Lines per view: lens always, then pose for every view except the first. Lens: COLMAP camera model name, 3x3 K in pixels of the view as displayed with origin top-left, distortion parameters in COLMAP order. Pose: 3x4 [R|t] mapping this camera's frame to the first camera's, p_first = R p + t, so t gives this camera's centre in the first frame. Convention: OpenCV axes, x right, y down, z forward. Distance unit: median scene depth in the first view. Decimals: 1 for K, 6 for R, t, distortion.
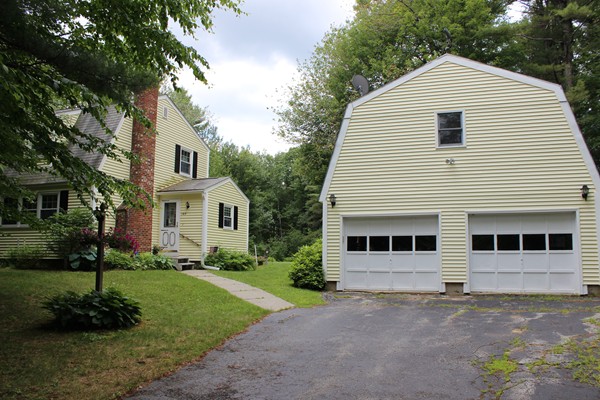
lens RADIAL K [[497.0, 0, 298.1], [0, 497.0, 199.7], [0, 0, 1]] dist [-0.119641, 0.017315]
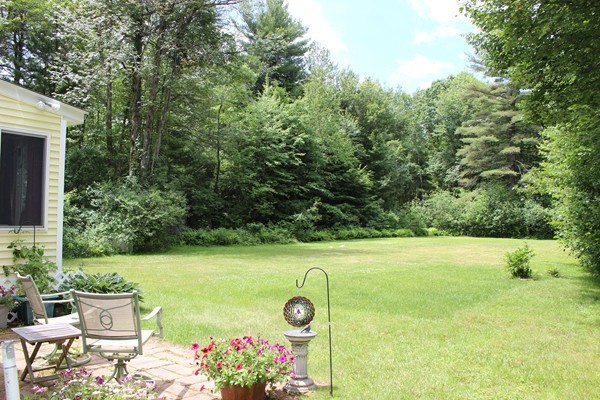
lens RADIAL K [[497.0, 0, 298.7], [0, 497.0, 200.0], [0, 0, 1]] dist [-0.119641, 0.017315]
pose [[0.960163, -0.001741, -0.279436, -0.006191], [0.024977, 0.996513, 0.079614, 0.013926], [0.278323, -0.083422, 0.956858, 0.285710]]
